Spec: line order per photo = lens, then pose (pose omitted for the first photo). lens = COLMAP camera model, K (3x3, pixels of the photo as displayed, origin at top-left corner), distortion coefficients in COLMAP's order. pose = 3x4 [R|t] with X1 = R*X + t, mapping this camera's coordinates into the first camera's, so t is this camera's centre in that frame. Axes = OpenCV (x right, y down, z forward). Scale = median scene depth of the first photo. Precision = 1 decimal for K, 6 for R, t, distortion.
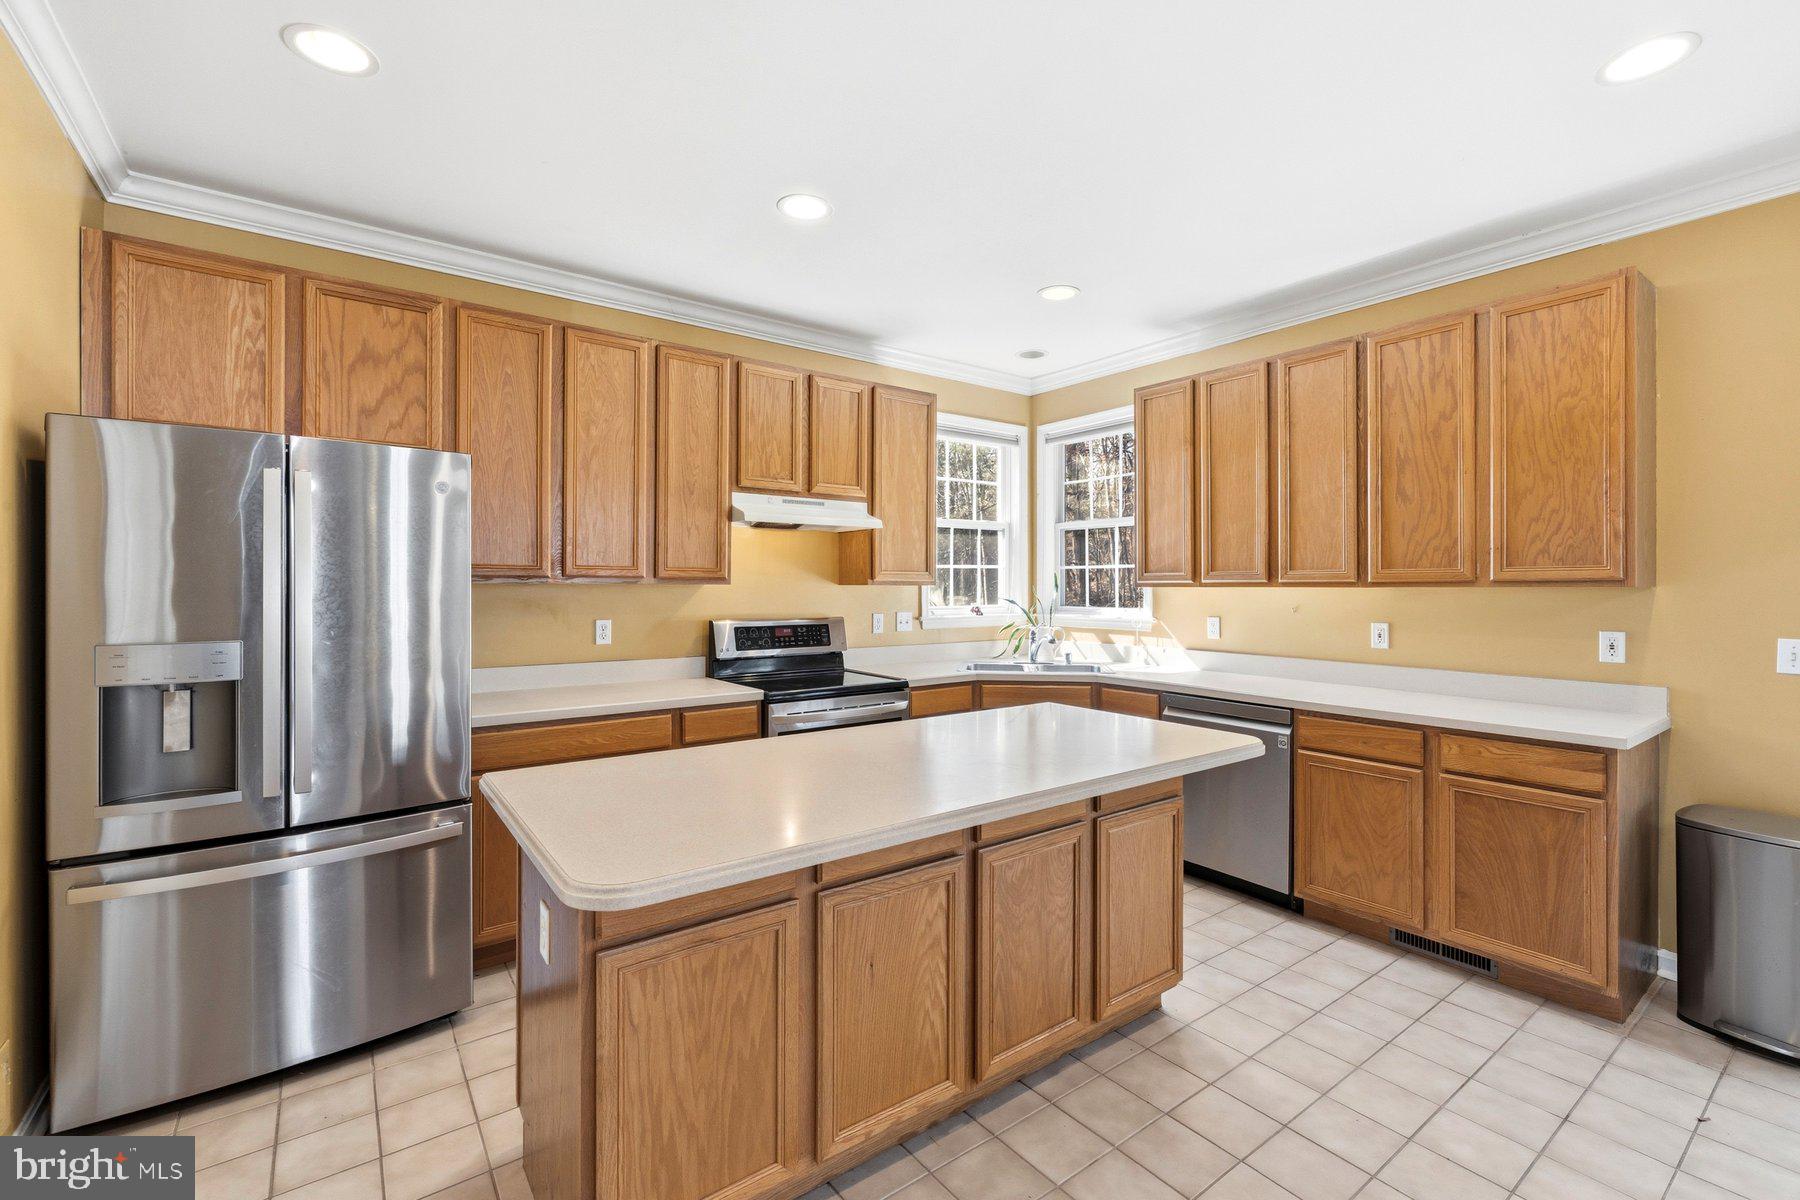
lens RADIAL K [[775.8, 0, 900.7], [0, 775.8, 586.5], [0, 0, 1]] dist [-0.000927, 0.001748]
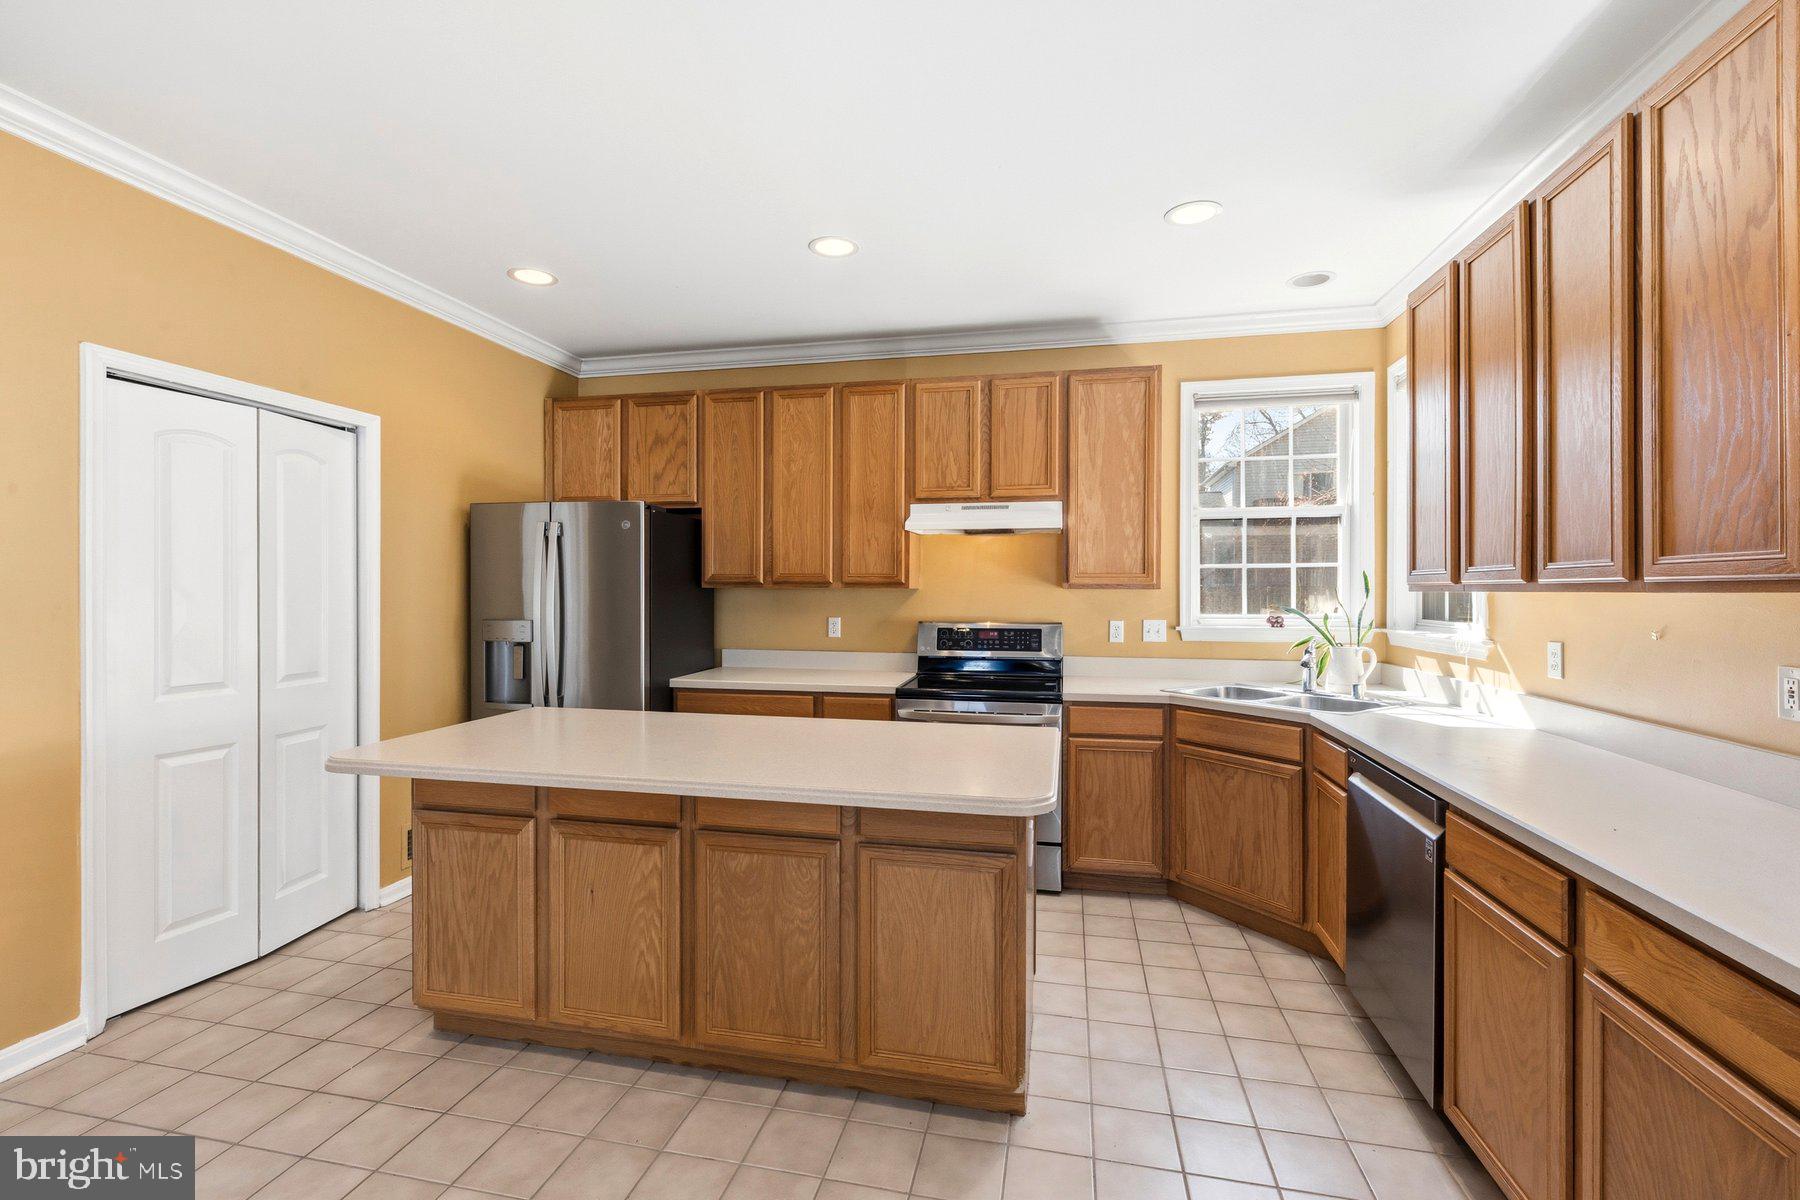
lens RADIAL K [[775.8, 0, 907.8], [0, 775.8, 591.8], [0, 0, 1]] dist [-0.000927, 0.001748]
pose [[0.657507, 0.002678, -0.753444, 0.587368], [-0.001412, 0.999996, 0.002322, 0.000106], [0.753447, -0.000463, 0.657508, 0.264739]]
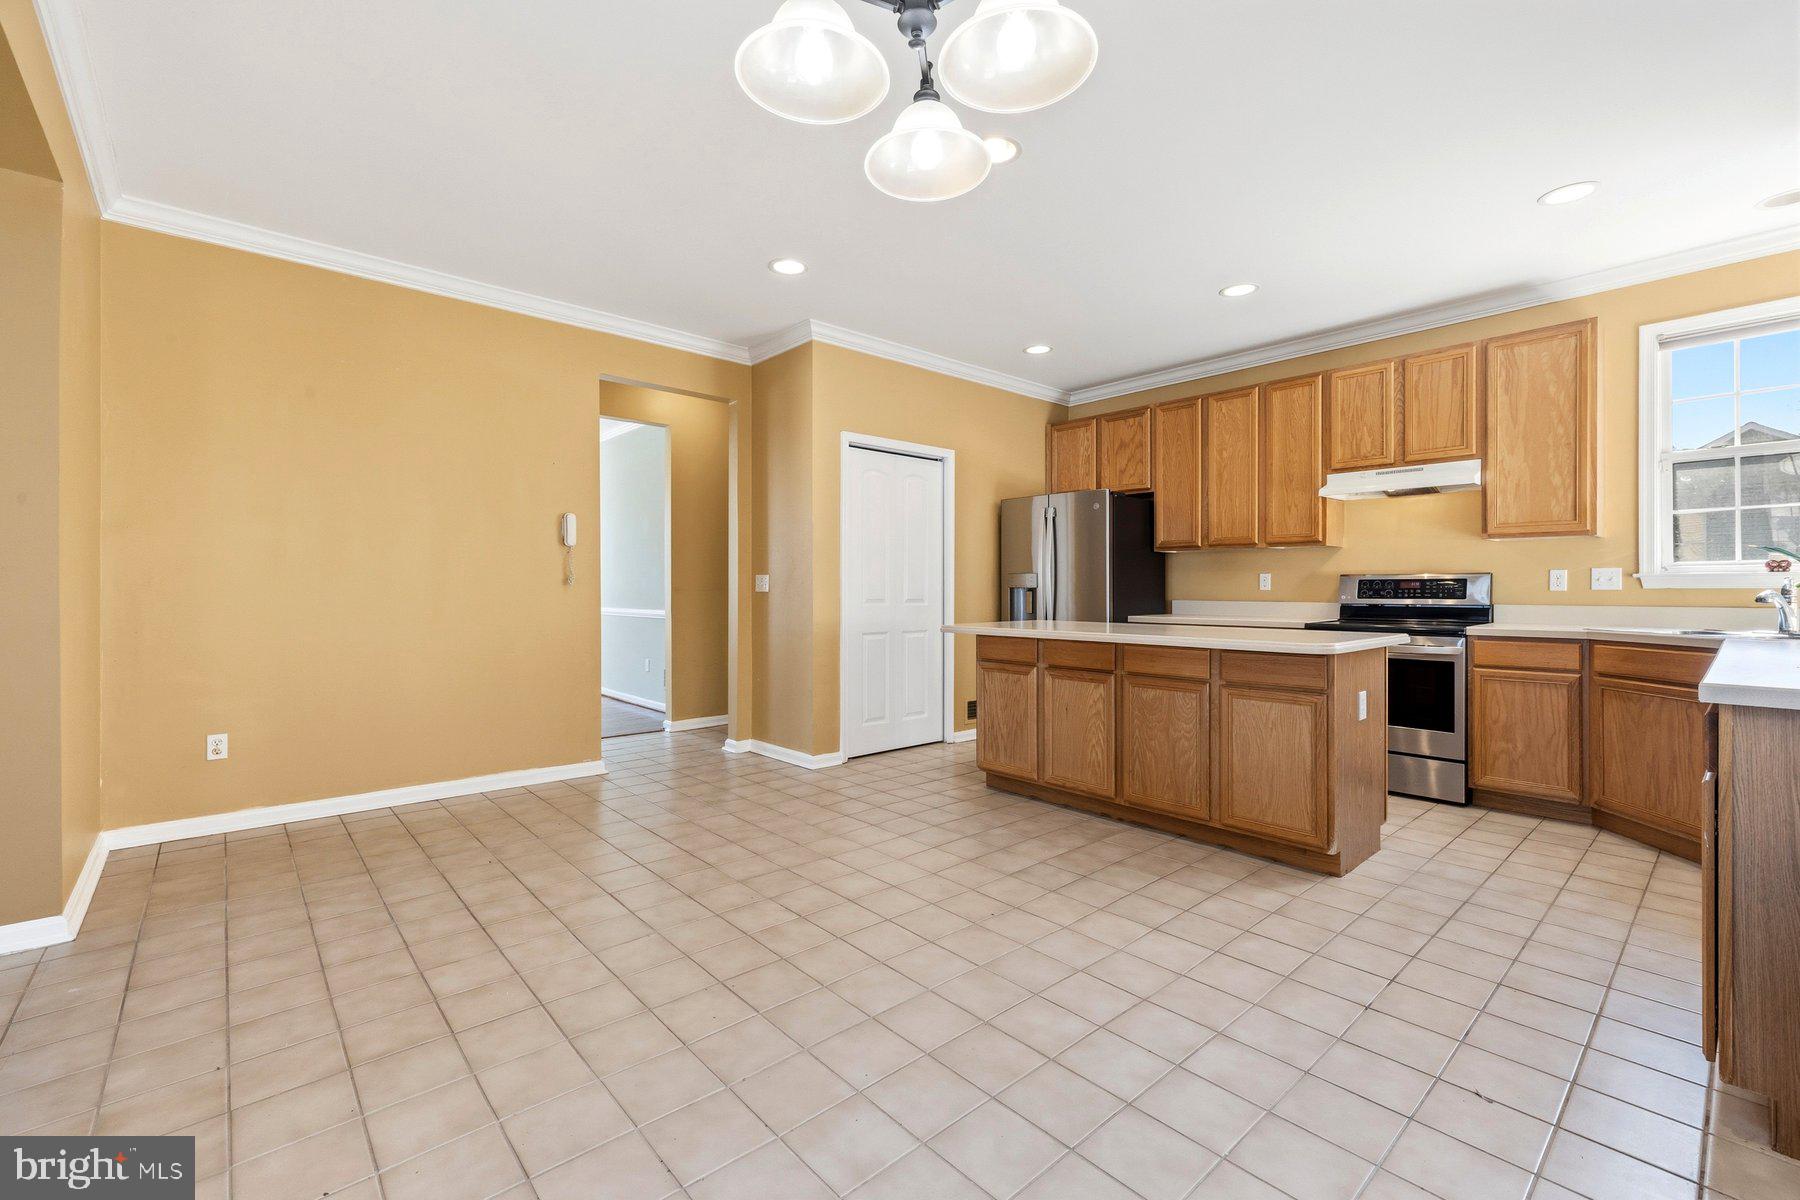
lens RADIAL K [[775.8, 0, 889.4], [0, 775.8, 587.0], [0, 0, 1]] dist [-0.000927, 0.001748]
pose [[0.071942, -0.005668, -0.997393, 1.000741], [-0.001284, 0.999983, -0.005775, 0.074459], [0.997408, 0.001696, 0.071934, 0.161175]]
